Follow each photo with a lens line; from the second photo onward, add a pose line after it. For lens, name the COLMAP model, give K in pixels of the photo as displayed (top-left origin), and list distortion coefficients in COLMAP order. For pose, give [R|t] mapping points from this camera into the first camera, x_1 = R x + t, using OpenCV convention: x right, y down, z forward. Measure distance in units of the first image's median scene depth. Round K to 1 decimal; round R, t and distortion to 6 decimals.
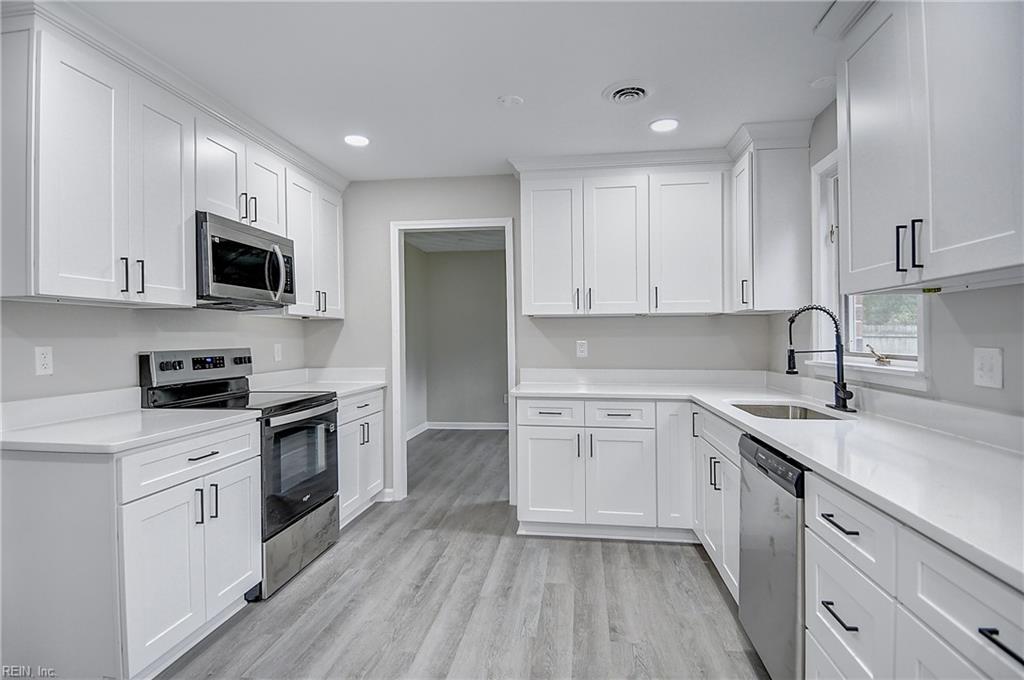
lens RADIAL K [[552.1, 0, 457.4], [0, 552.1, 338.7], [0, 0, 1]] dist [0.001836, 0.000208]
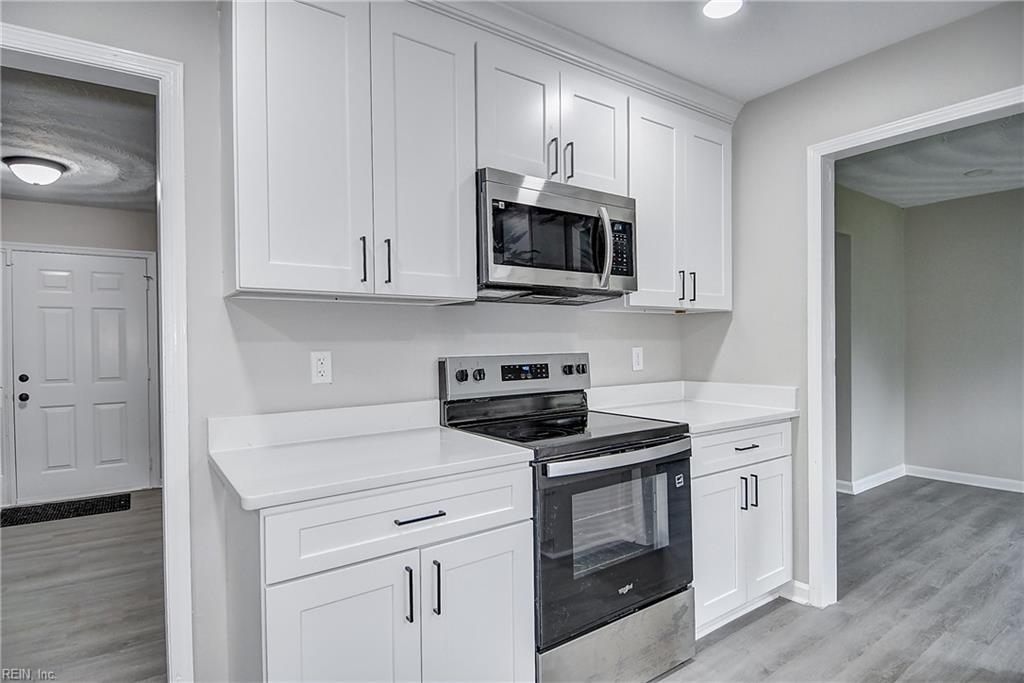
lens RADIAL K [[542.4, 0, 510.4], [0, 542.4, 349.0], [0, 0, 1]] dist [0.049405, -0.053197]
pose [[0.754659, 0.006304, -0.656087, 0.036427], [0.005284, 0.999863, 0.015685, -0.000838], [0.656096, -0.015303, 0.754522, 0.389755]]
